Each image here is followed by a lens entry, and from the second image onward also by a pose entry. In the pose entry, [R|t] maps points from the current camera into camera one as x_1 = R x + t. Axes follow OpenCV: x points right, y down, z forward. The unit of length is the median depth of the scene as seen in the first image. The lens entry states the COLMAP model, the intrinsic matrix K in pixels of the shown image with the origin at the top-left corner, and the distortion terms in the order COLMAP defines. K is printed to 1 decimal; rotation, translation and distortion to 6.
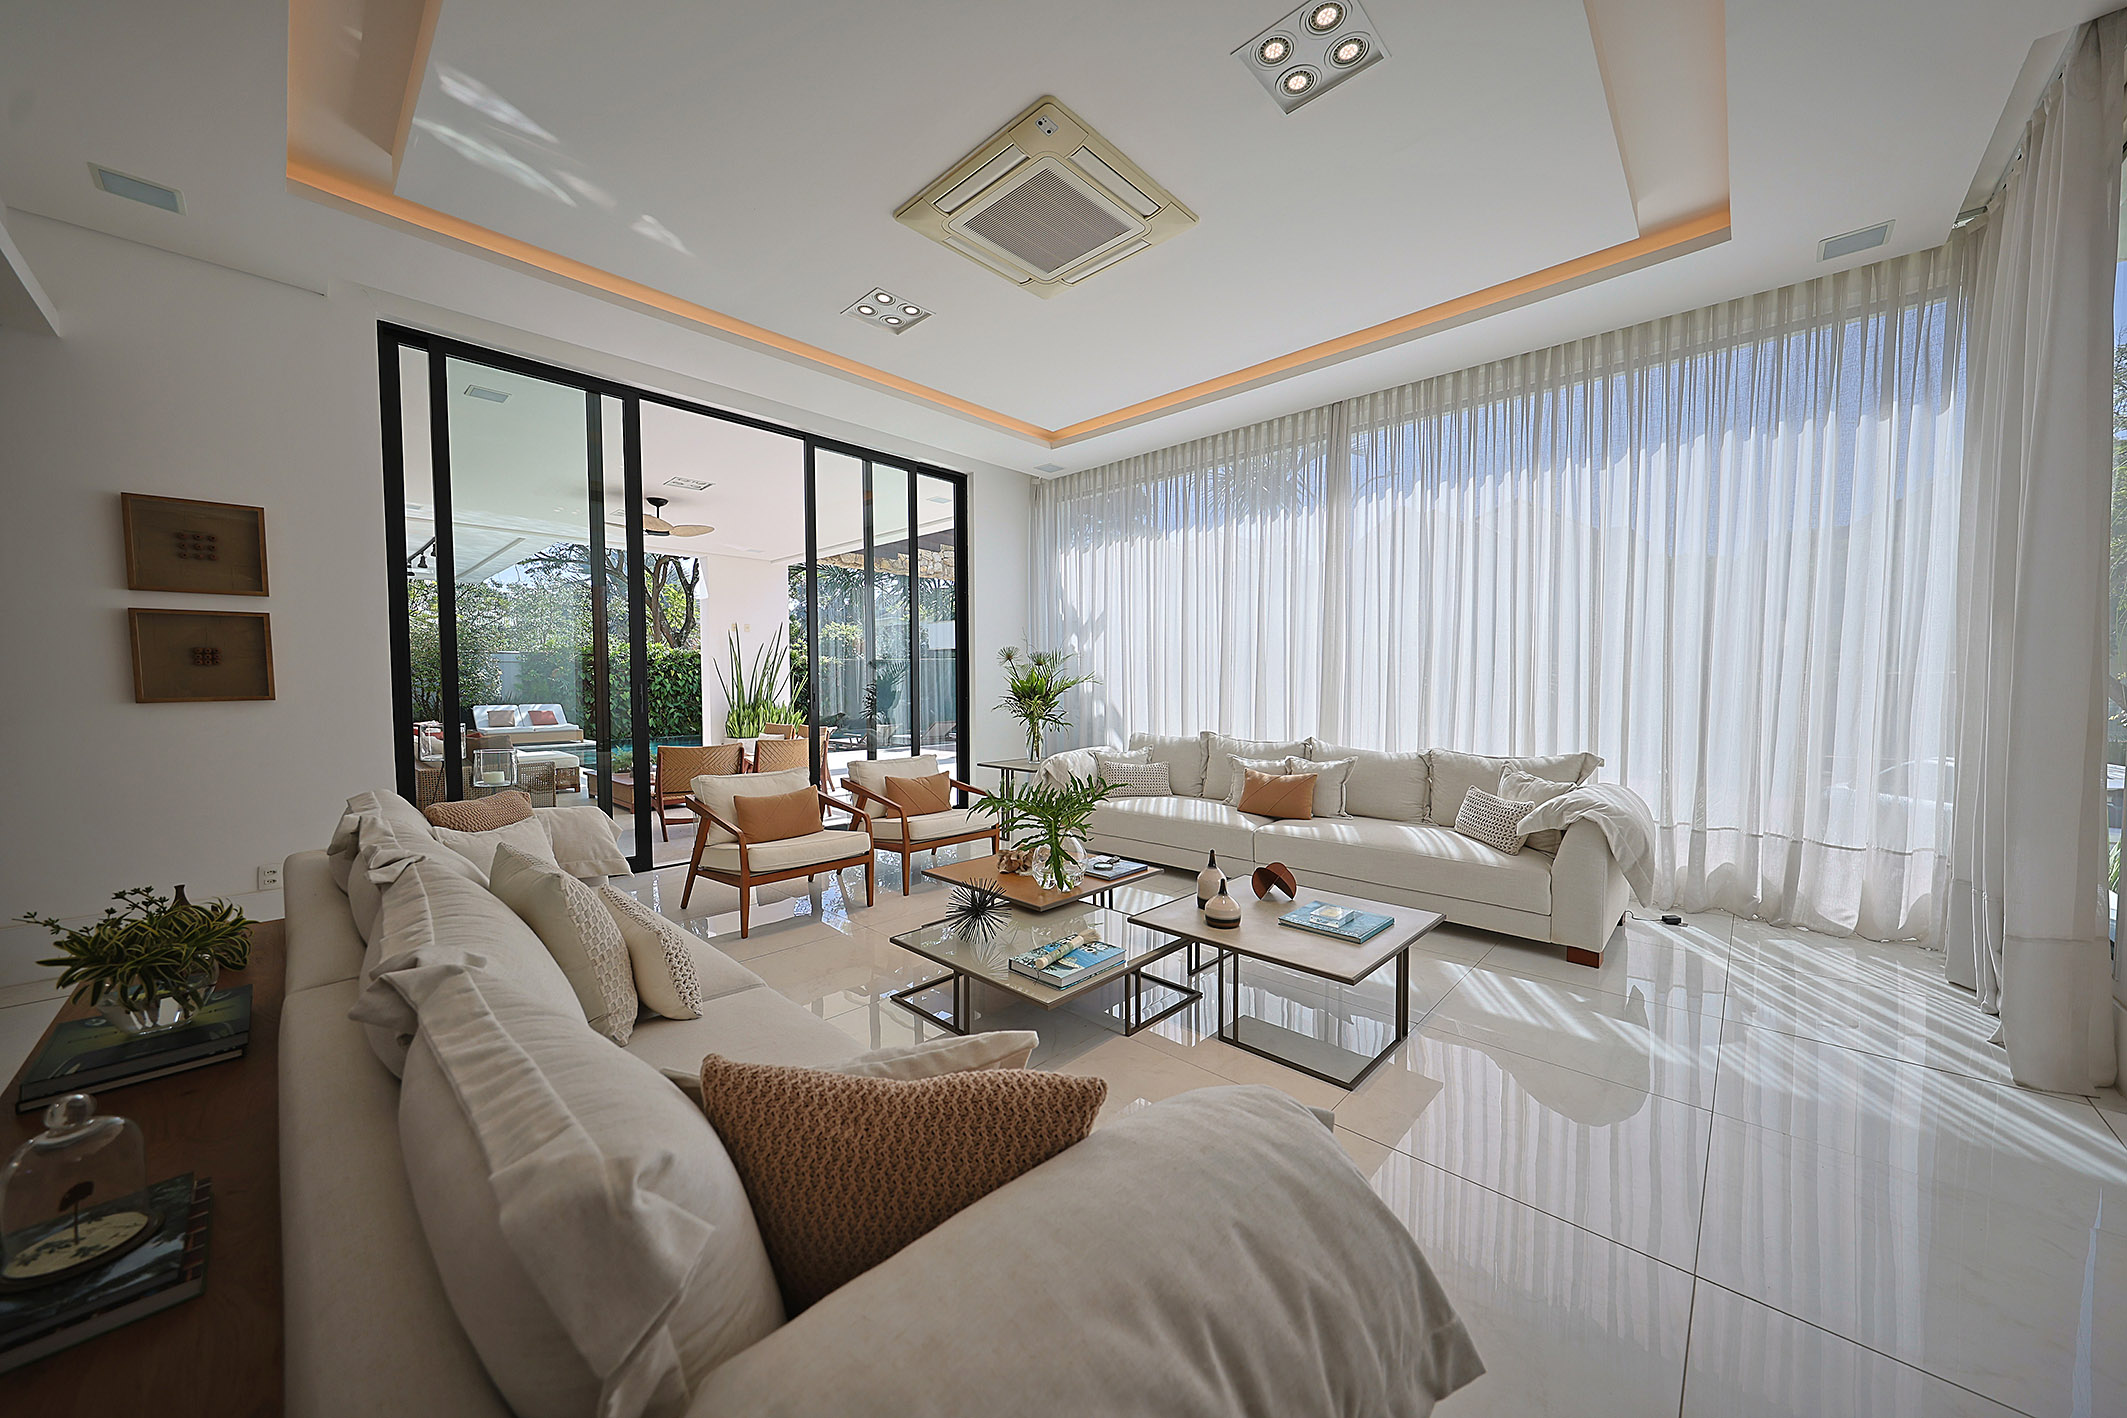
lens RADIAL K [[732.7, 0, 1061.5], [0, 732.7, 717.0], [0, 0, 1]] dist [-0.001616, -0.000001]
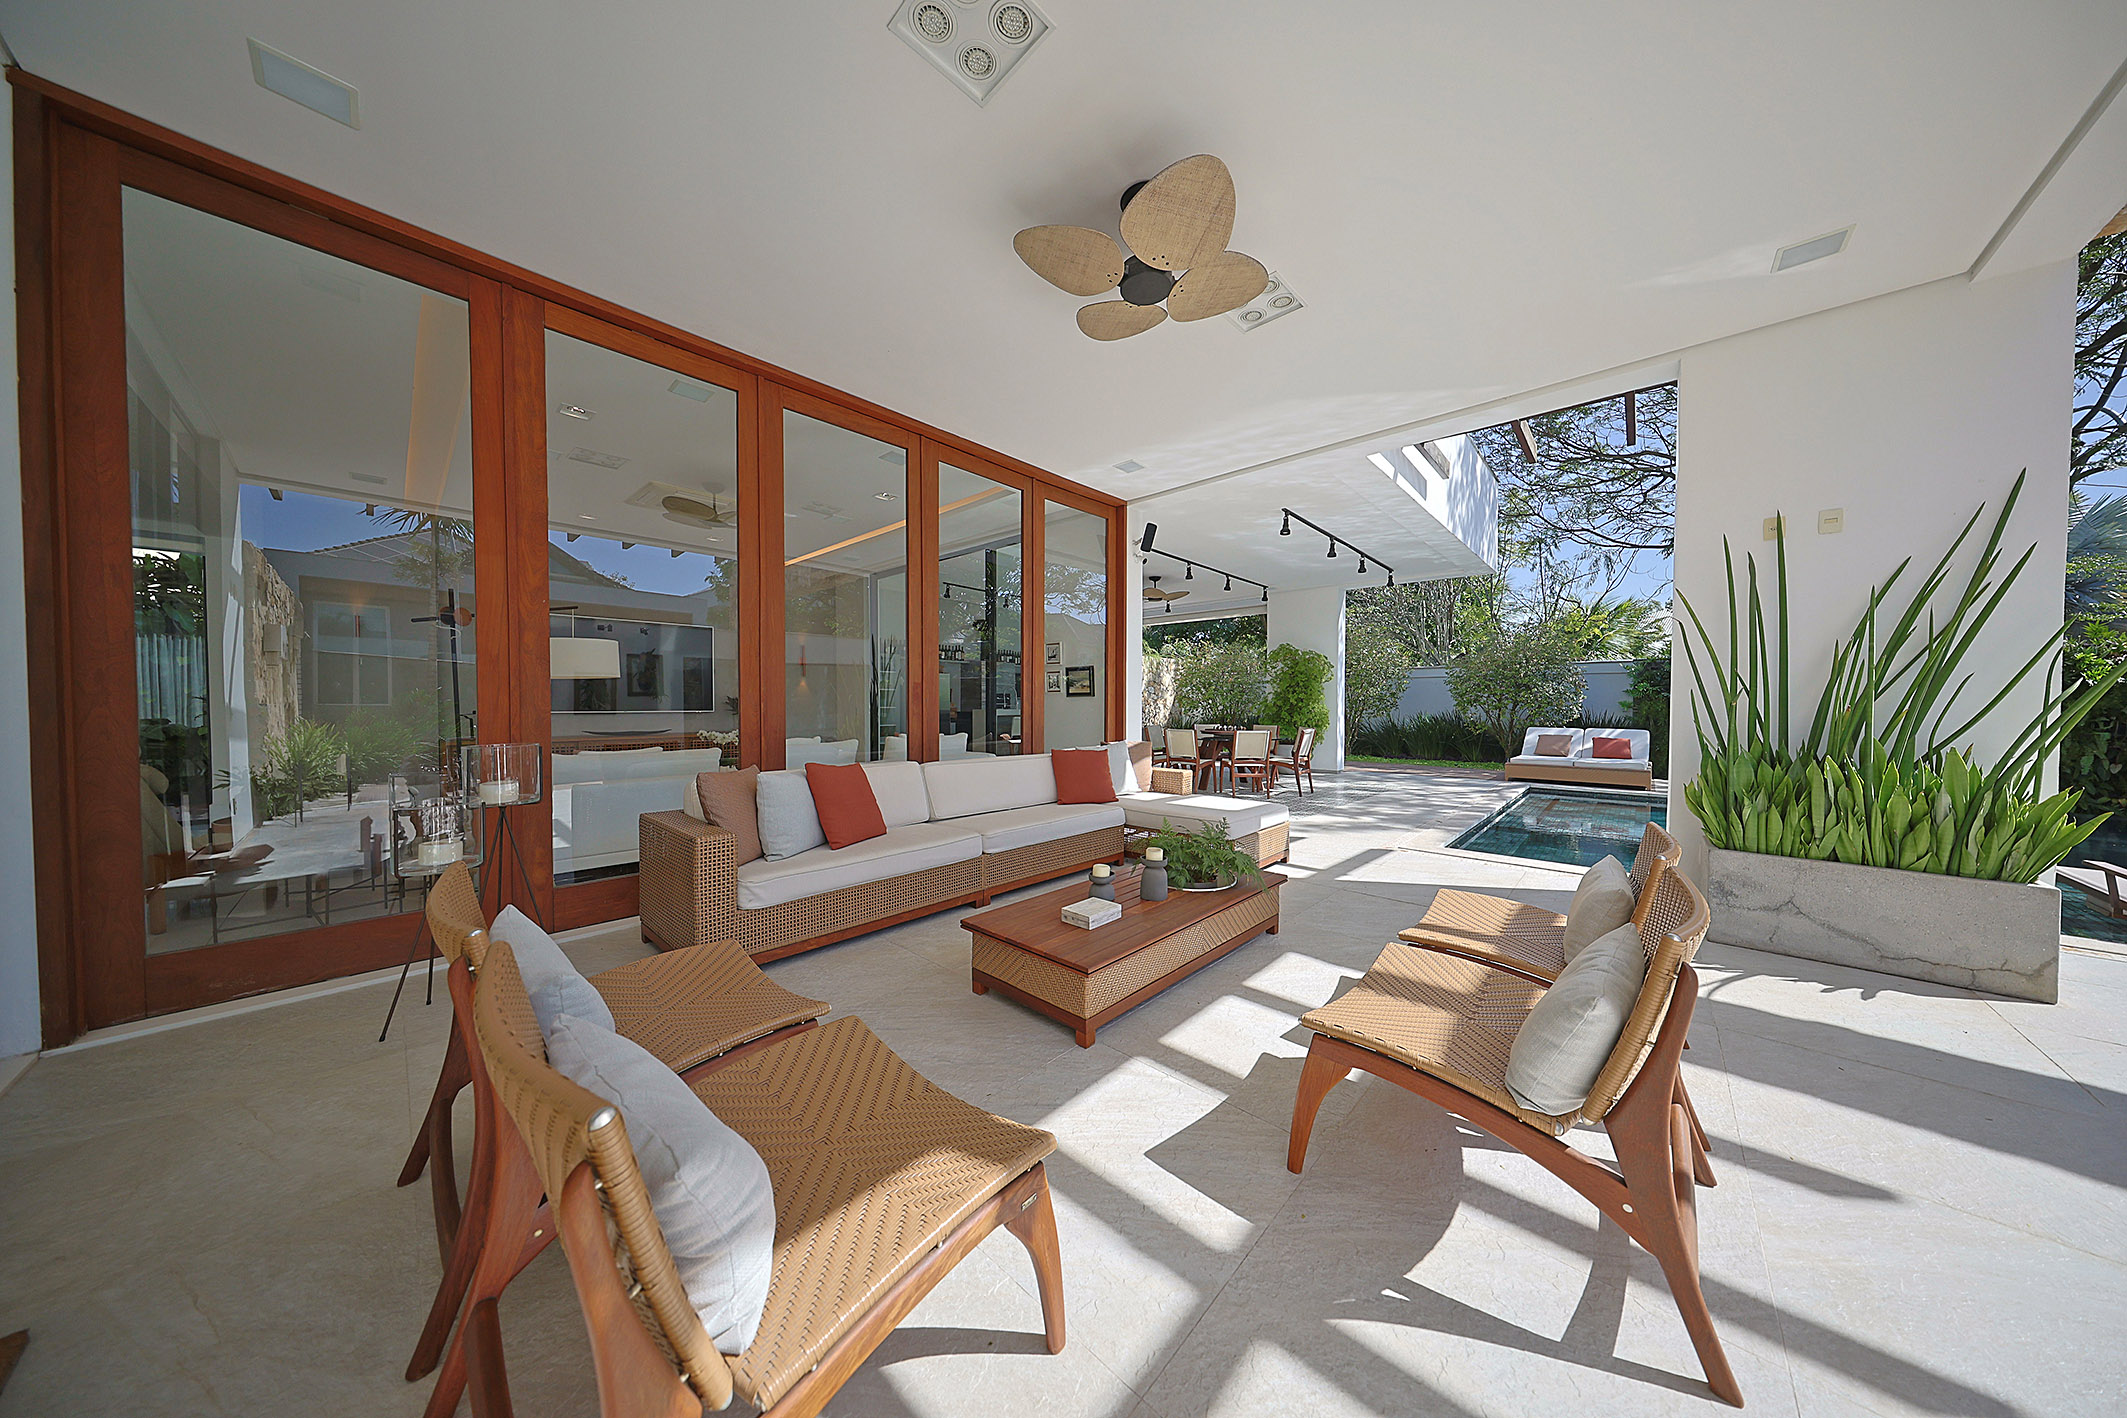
lens RADIAL K [[629.6, 0, 1065.8], [0, 629.6, 722.3], [0, 0, 1]] dist [-0.004368, 0.000077]
pose [[0.009746, 0.028973, -0.999533, -0.145445], [-0.051705, 0.998258, 0.028432, -0.020693], [0.998615, 0.051404, 0.011227, 0.649054]]
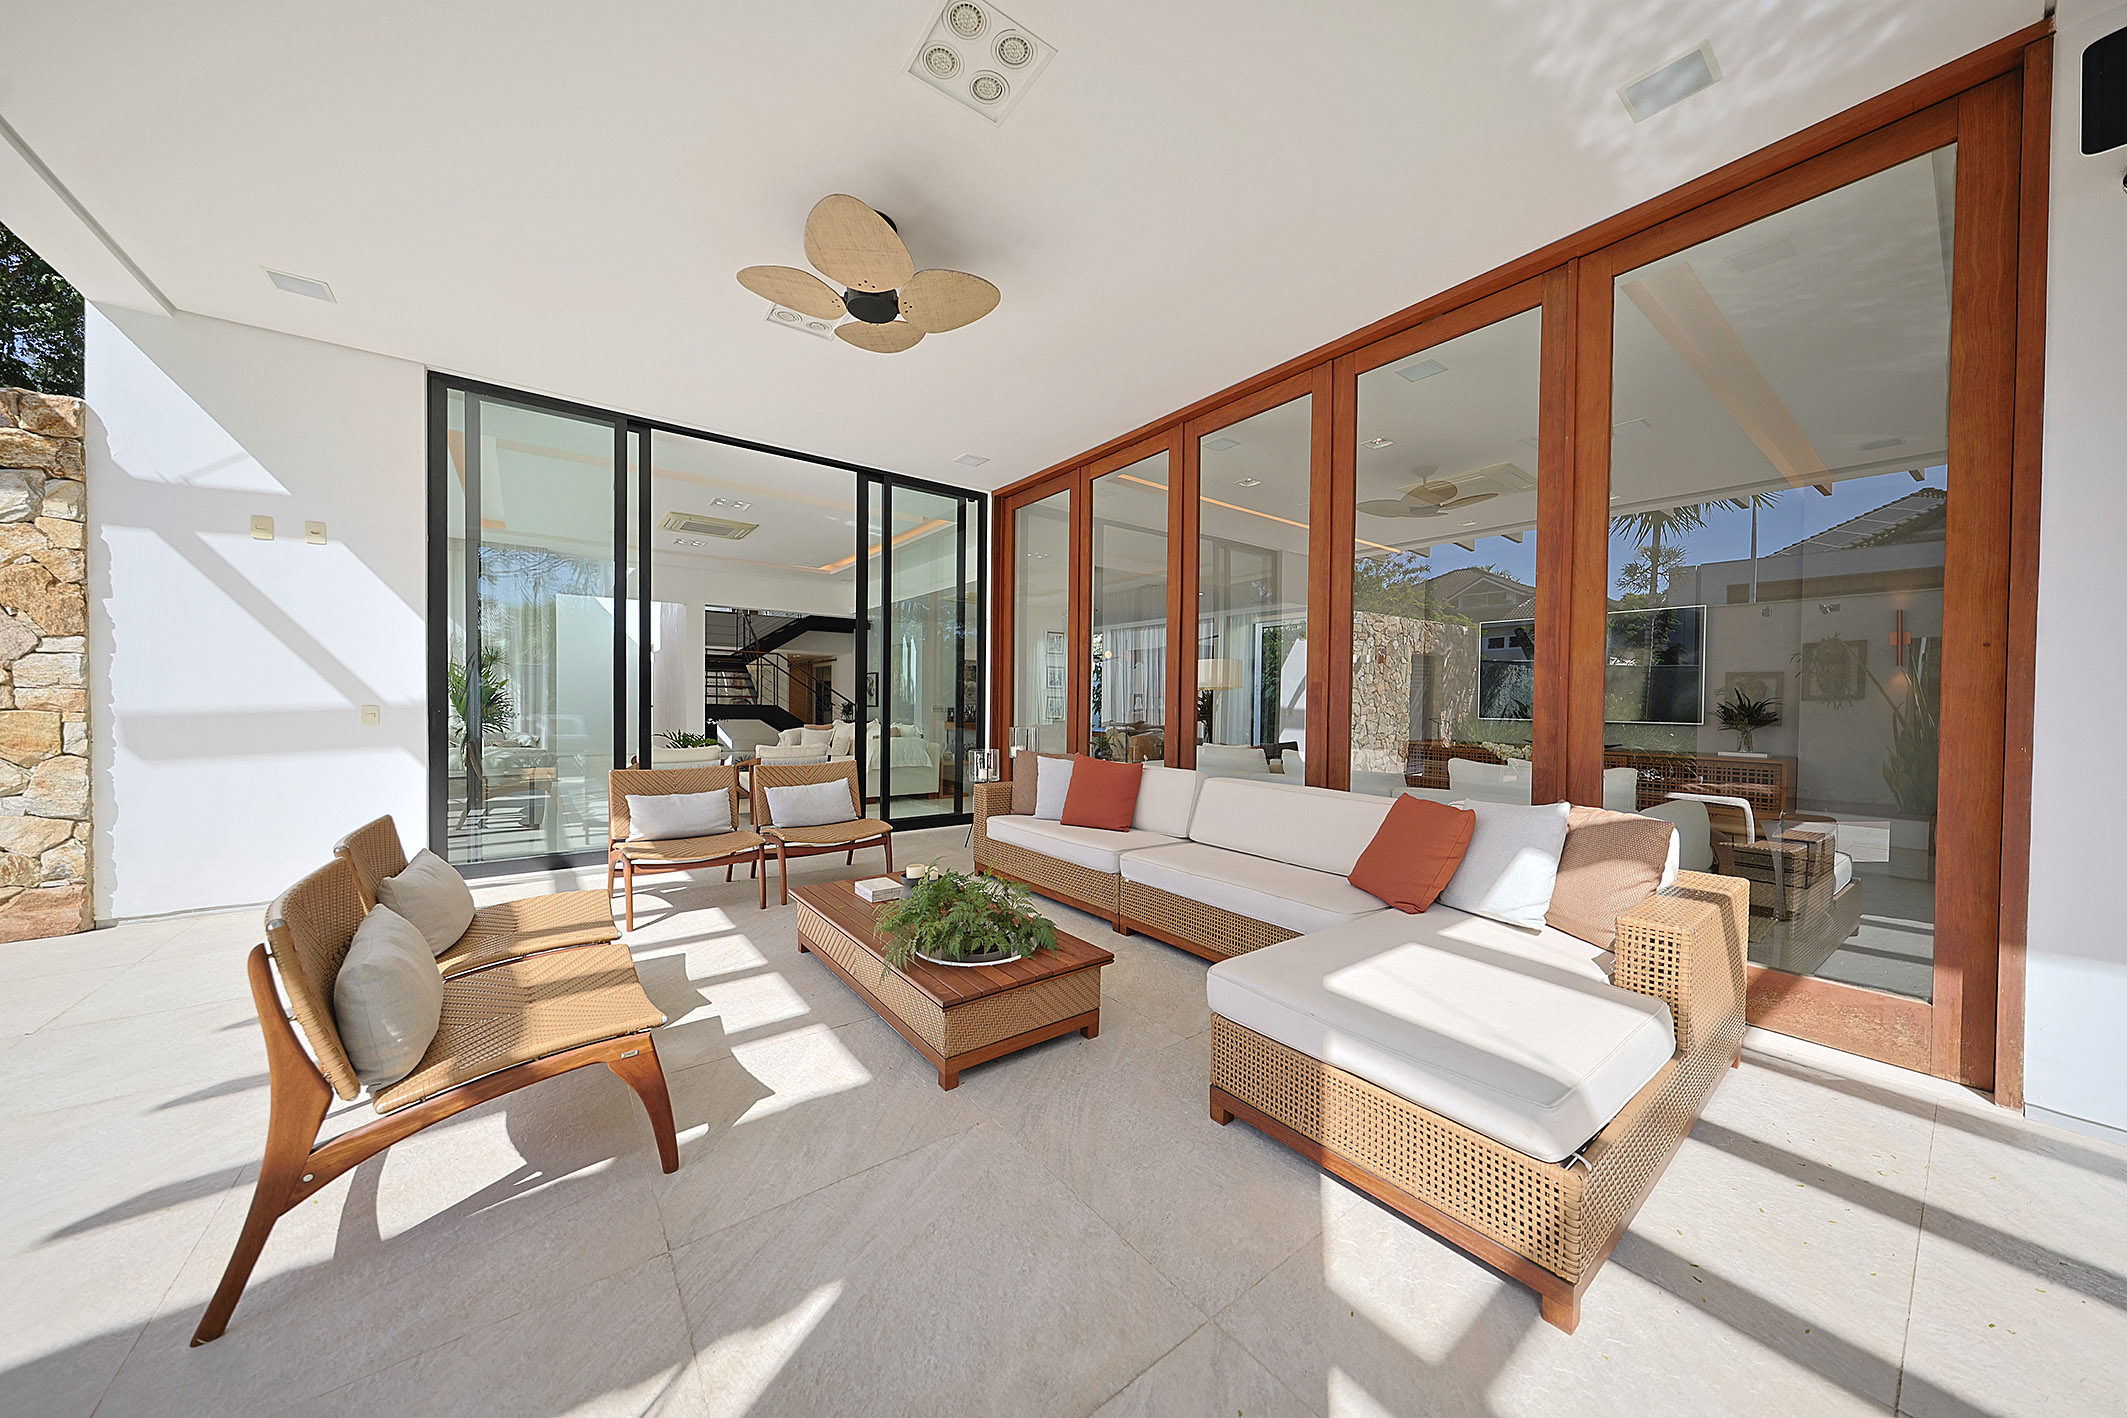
lens RADIAL K [[683.7, 0, 1051.6], [0, 683.7, 695.4], [0, 0, 1]] dist [0.005722, -0.000074]
pose [[-0.986585, -0.003998, 0.163202, -0.477856], [0.002528, 0.999206, 0.039757, -0.035436], [-0.163232, 0.039636, -0.985791, 0.919277]]
